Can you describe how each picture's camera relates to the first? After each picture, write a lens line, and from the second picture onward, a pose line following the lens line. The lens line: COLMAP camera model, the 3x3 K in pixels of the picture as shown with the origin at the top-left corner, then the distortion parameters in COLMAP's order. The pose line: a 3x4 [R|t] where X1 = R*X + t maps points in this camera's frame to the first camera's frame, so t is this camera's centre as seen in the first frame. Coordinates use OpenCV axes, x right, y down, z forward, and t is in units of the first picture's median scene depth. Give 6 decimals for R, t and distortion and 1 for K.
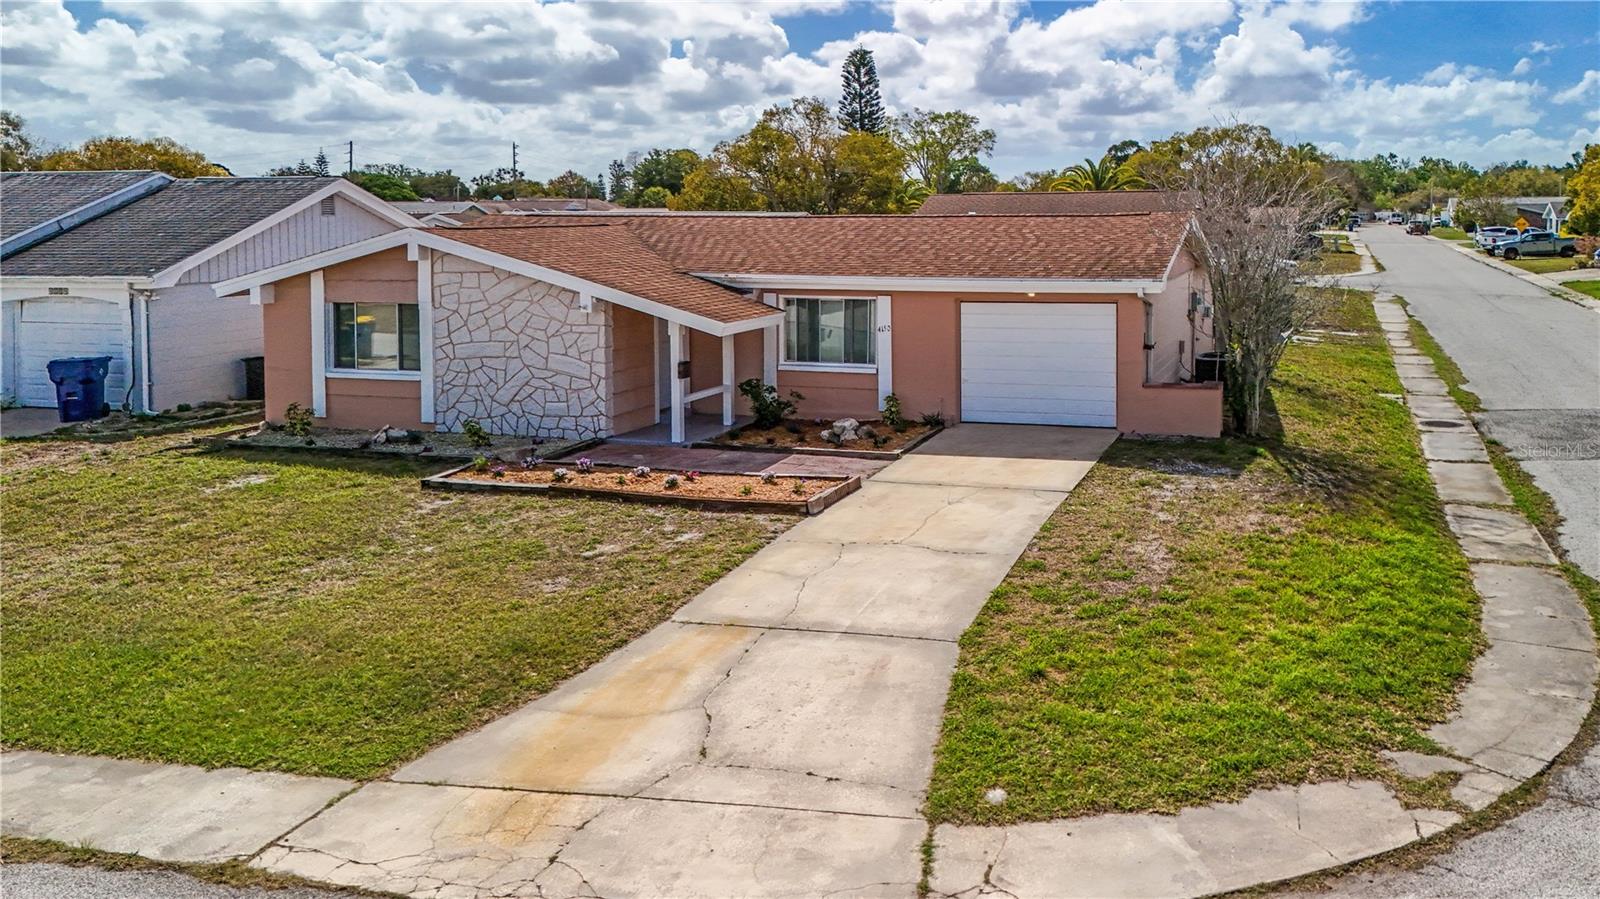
lens RADIAL K [[1147.9, 0, 801.0], [0, 1147.9, 405.0], [0, 0, 1]] dist [0.103060, -0.131672]
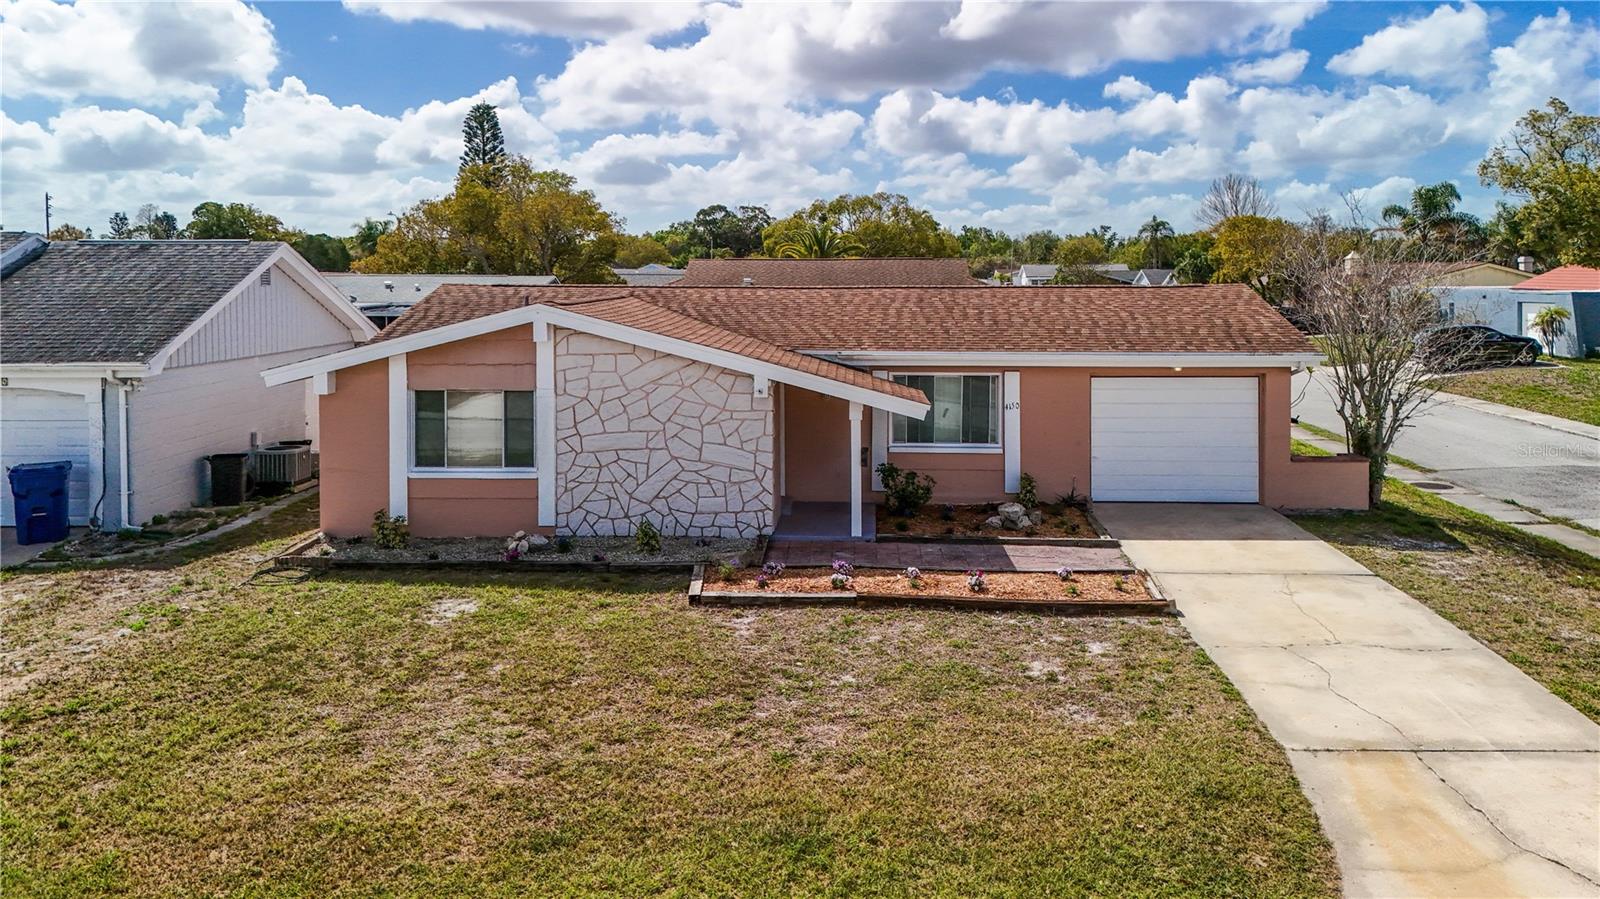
lens RADIAL K [[1180.5, 0, 800.0], [0, 1180.5, 449.5], [0, 0, 1]] dist [0.120387, -0.143866]
pose [[0.975078, -0.029692, 0.219867, -0.336313], [0.034392, 0.999254, -0.017578, -0.020510], [-0.219181, 0.024702, 0.975371, 0.084655]]
